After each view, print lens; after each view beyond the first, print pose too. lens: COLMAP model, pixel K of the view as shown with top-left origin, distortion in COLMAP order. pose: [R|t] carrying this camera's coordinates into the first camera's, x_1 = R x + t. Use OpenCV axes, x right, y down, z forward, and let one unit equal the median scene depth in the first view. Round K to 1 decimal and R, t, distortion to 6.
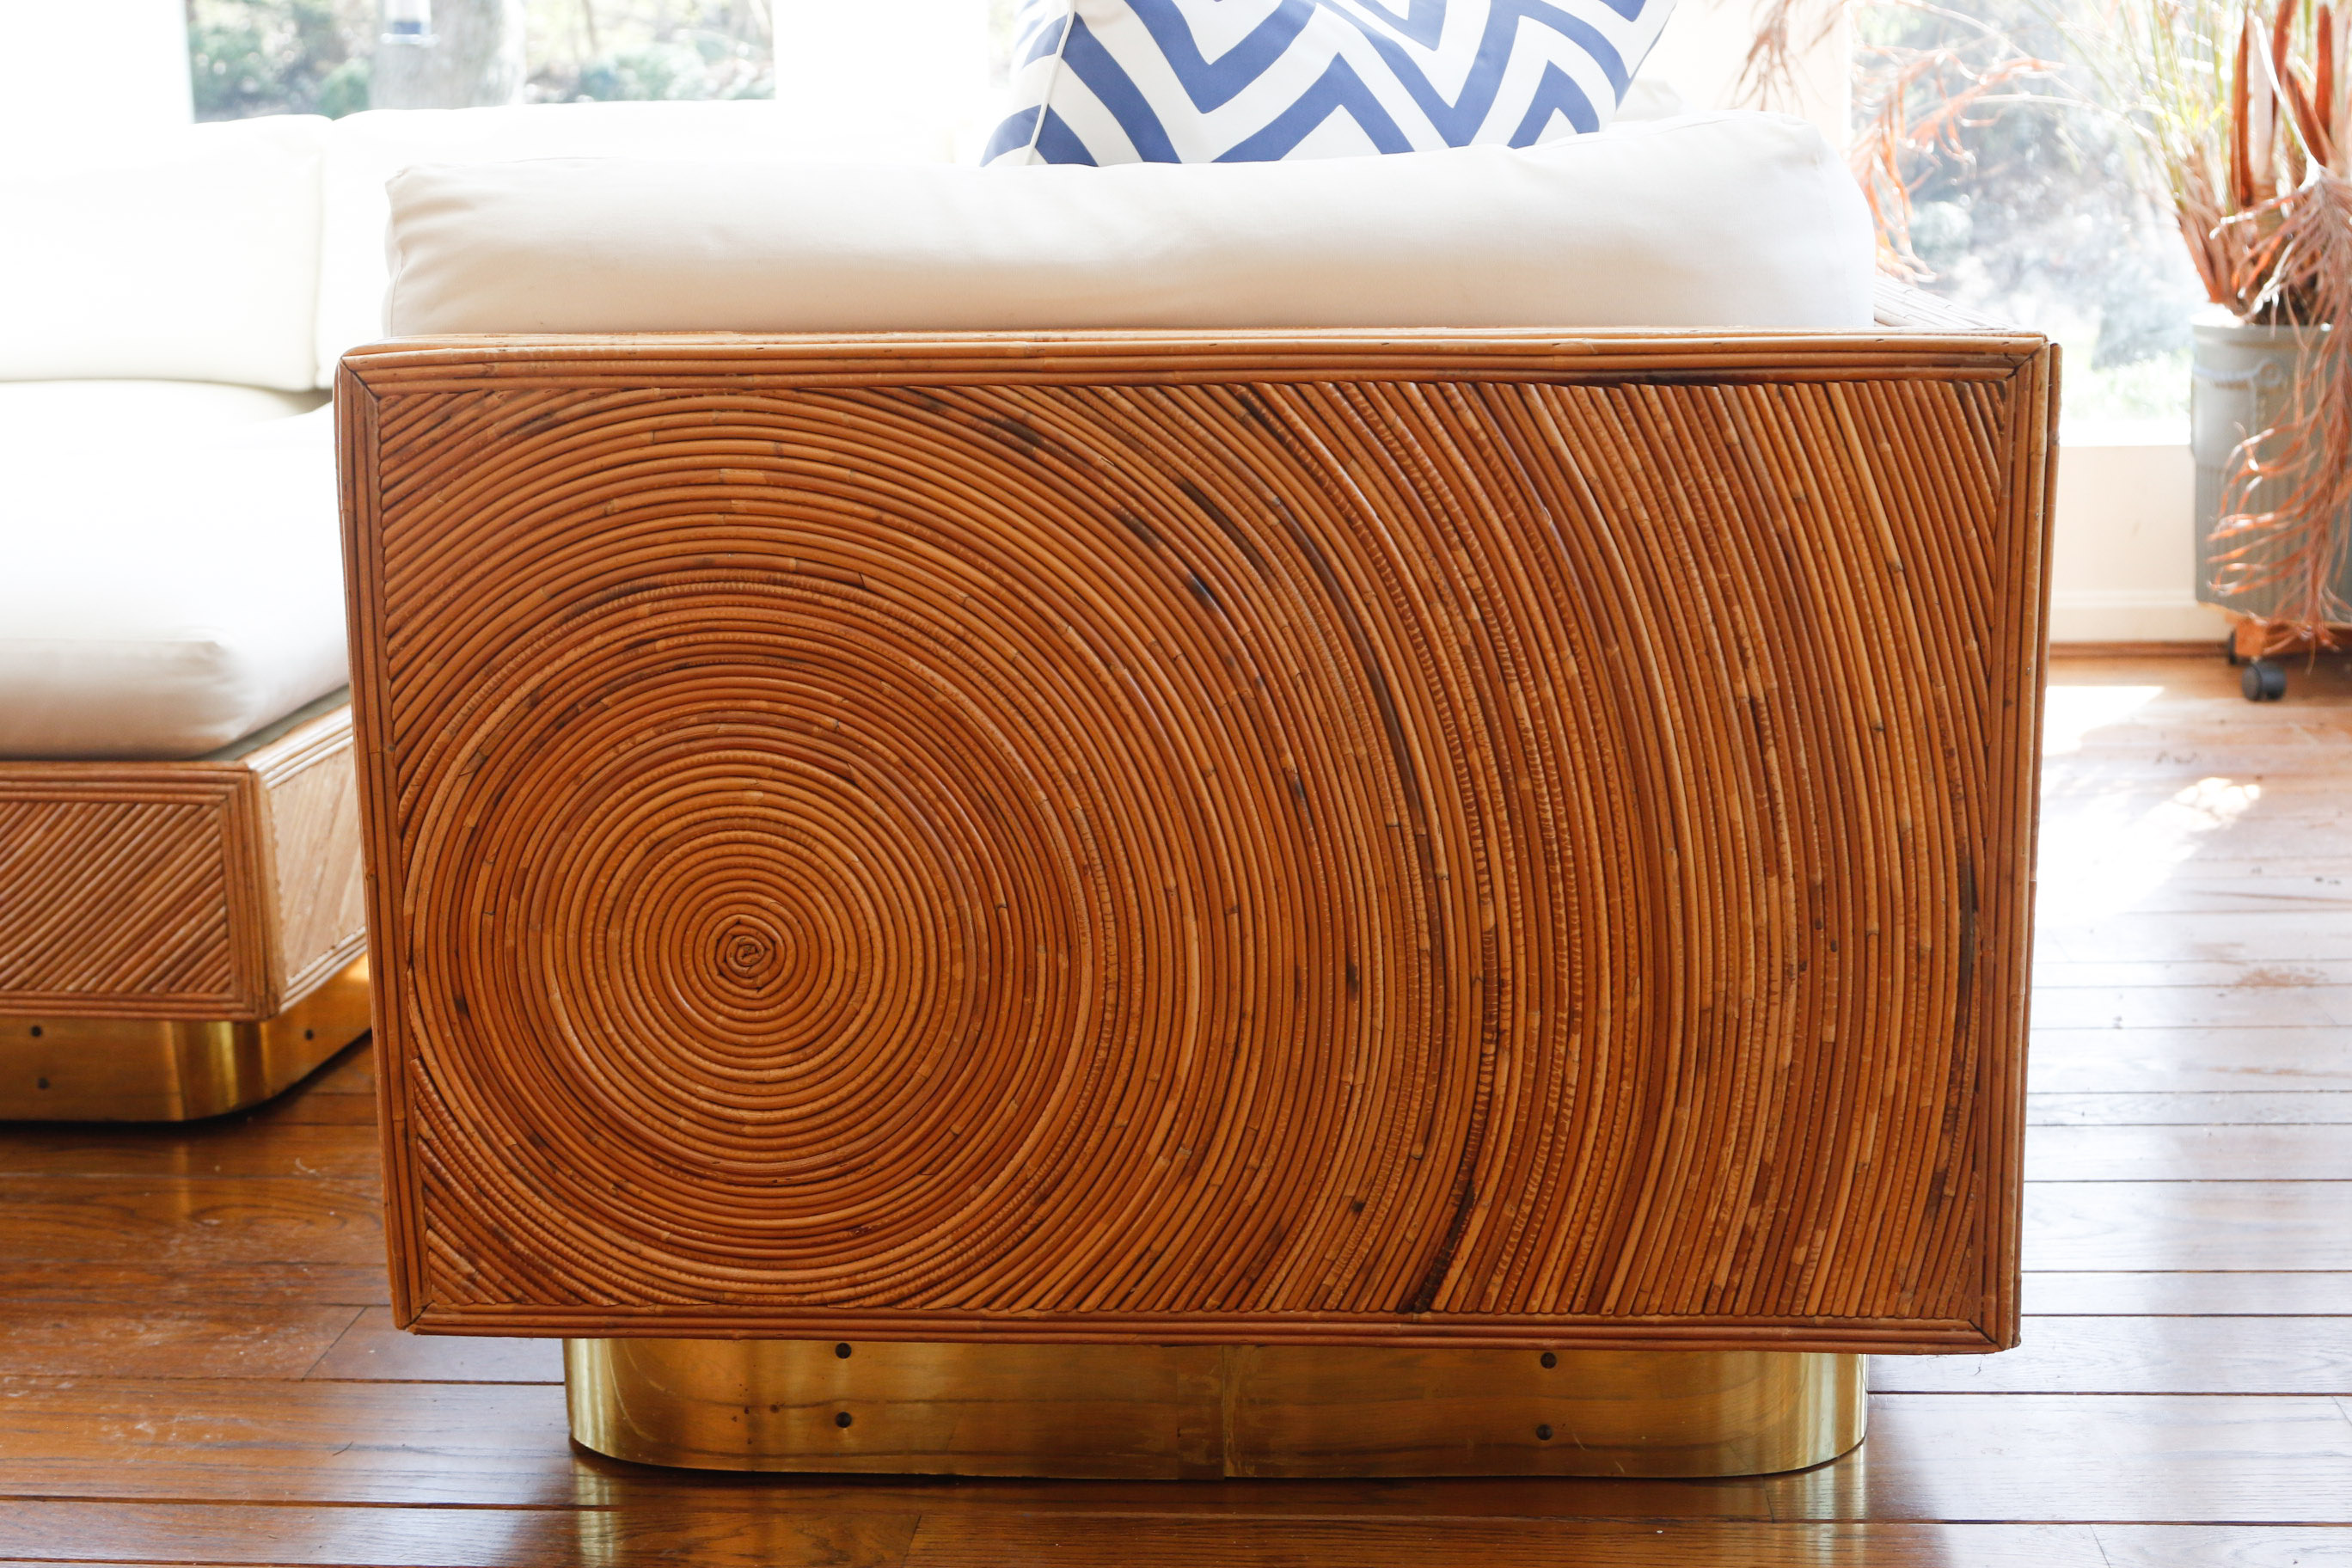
lens RADIAL K [[3253.6, 0, 1176.0], [0, 3253.6, 784.0], [0, 0, 1]] dist [-0.019214, -0.020086]
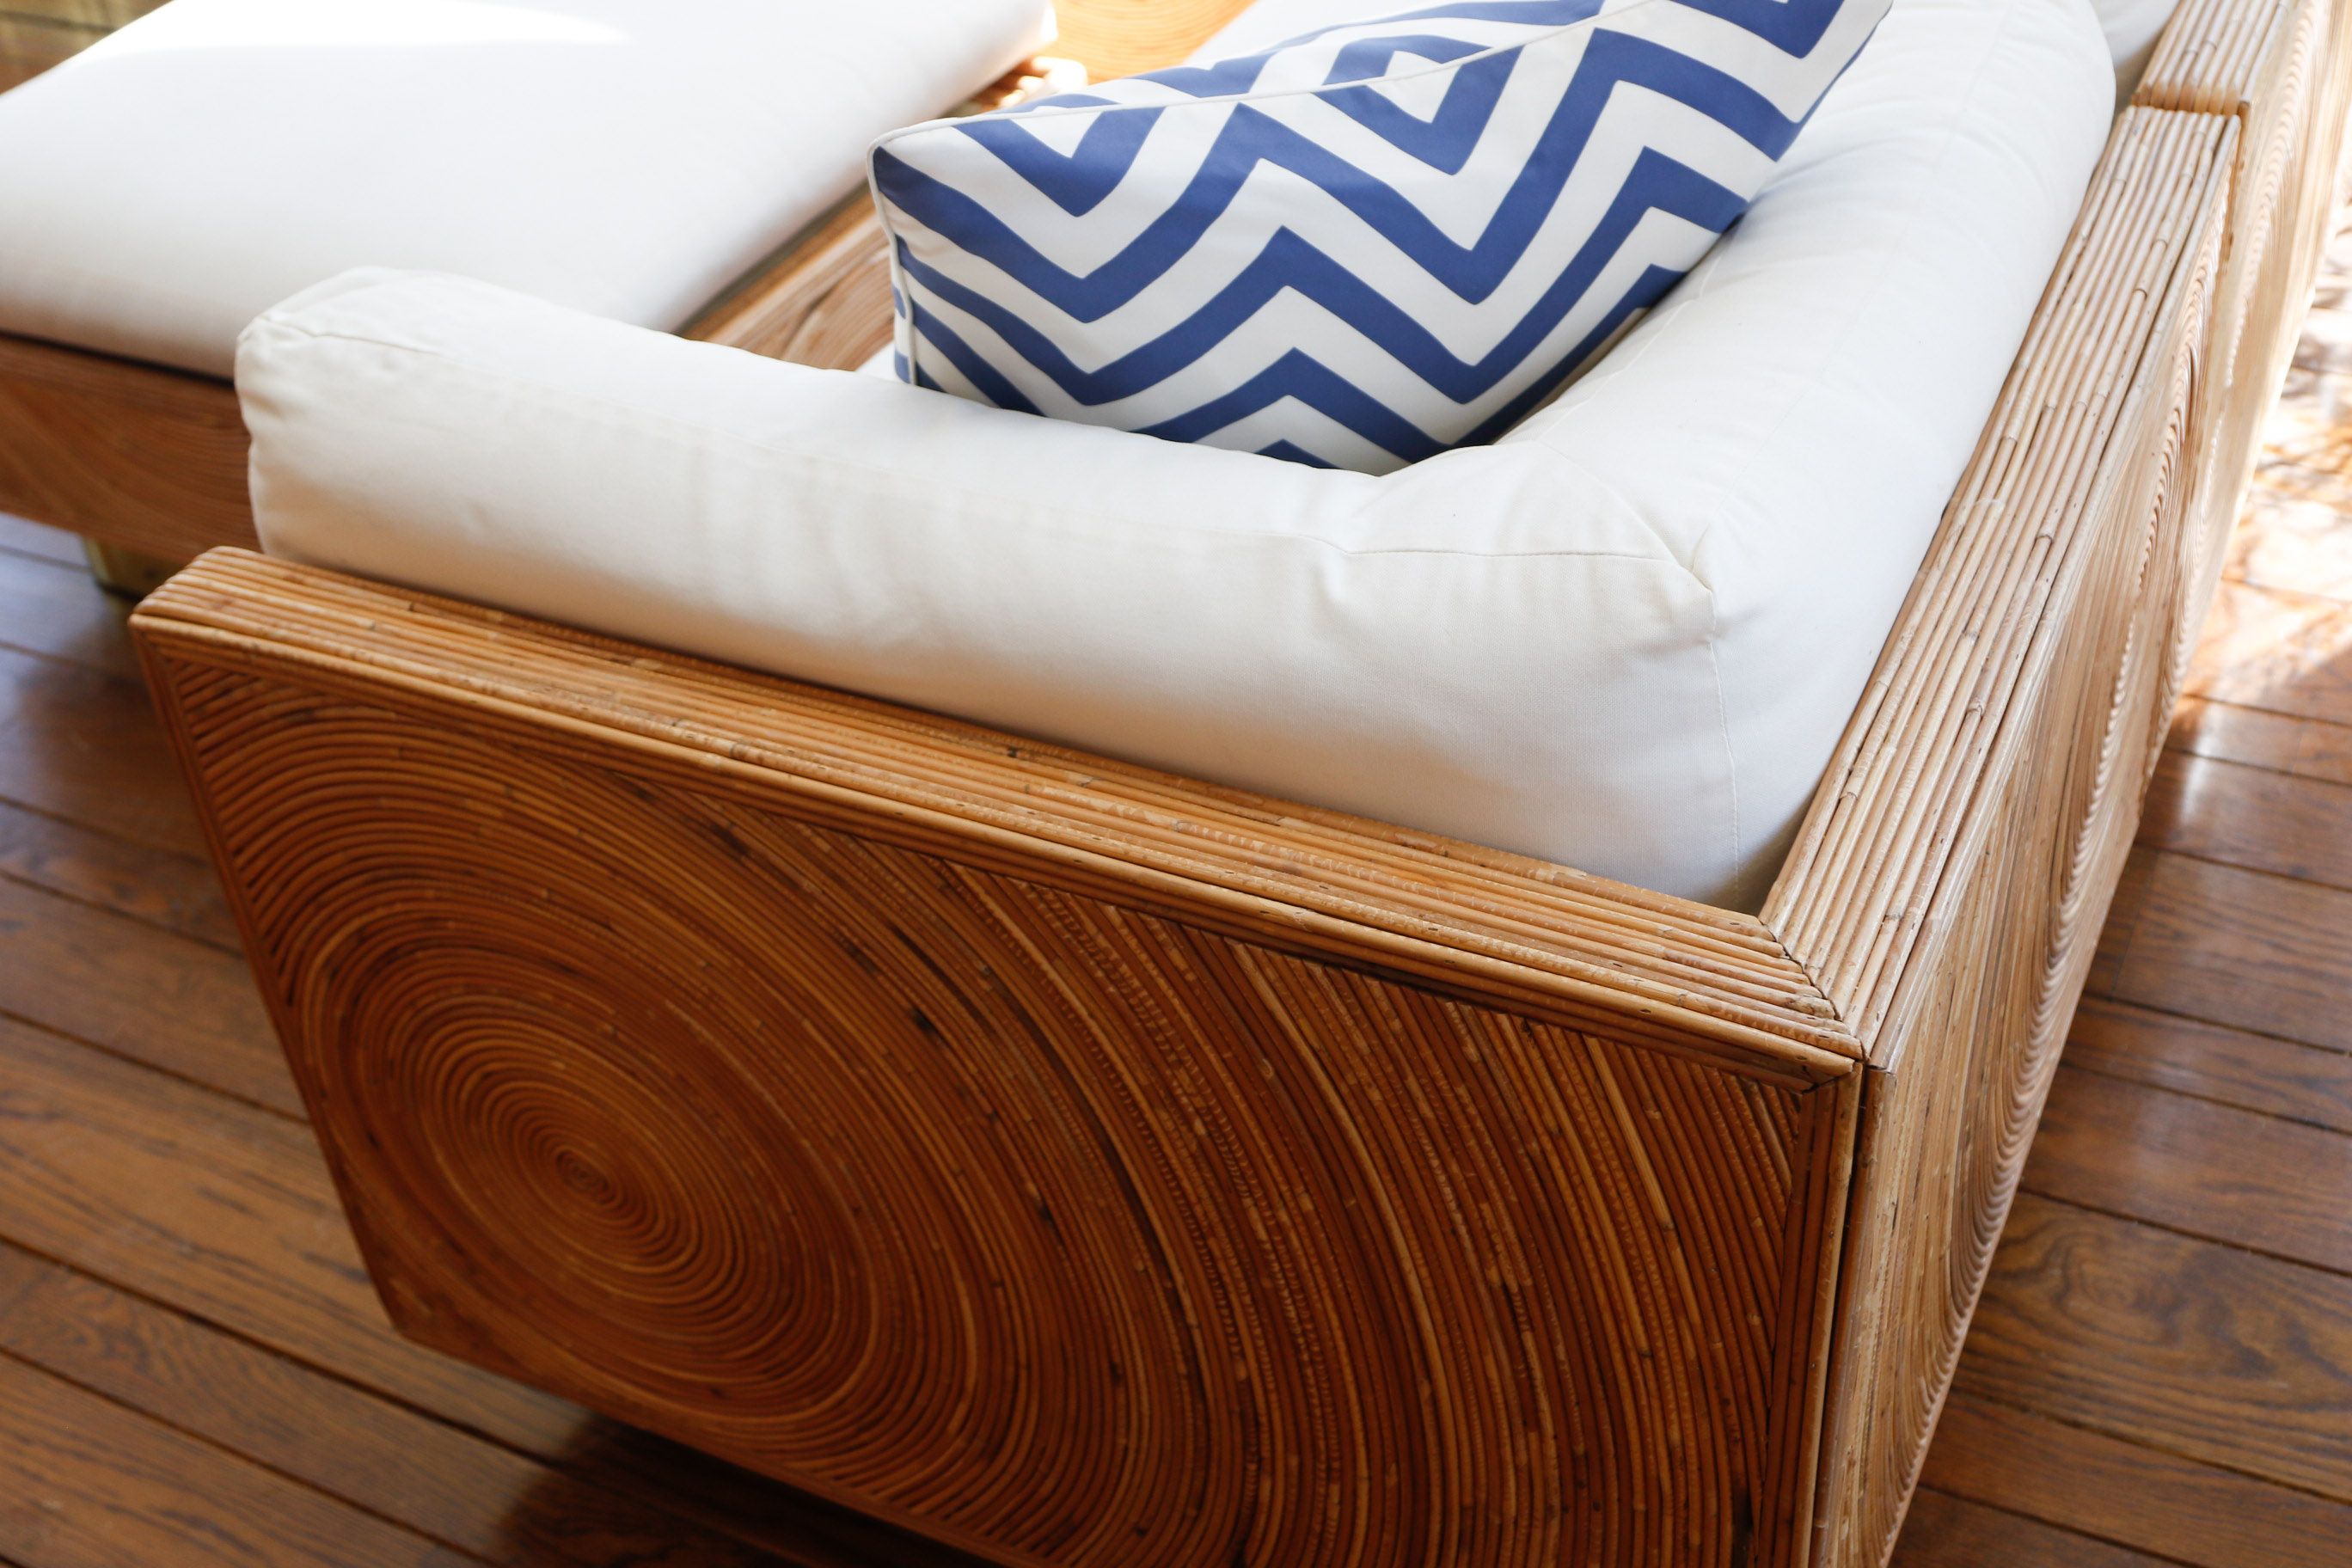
lens RADIAL K [[2749.5, 0, 1176.0], [0, 2749.5, 784.0], [0, 0, 1]] dist [-0.114370, 0.098024]
pose [[0.924632, 0.184143, -0.333388, 0.303400], [-0.014081, 0.891279, 0.453236, -0.450549], [0.380603, -0.414382, 0.826698, 0.427247]]
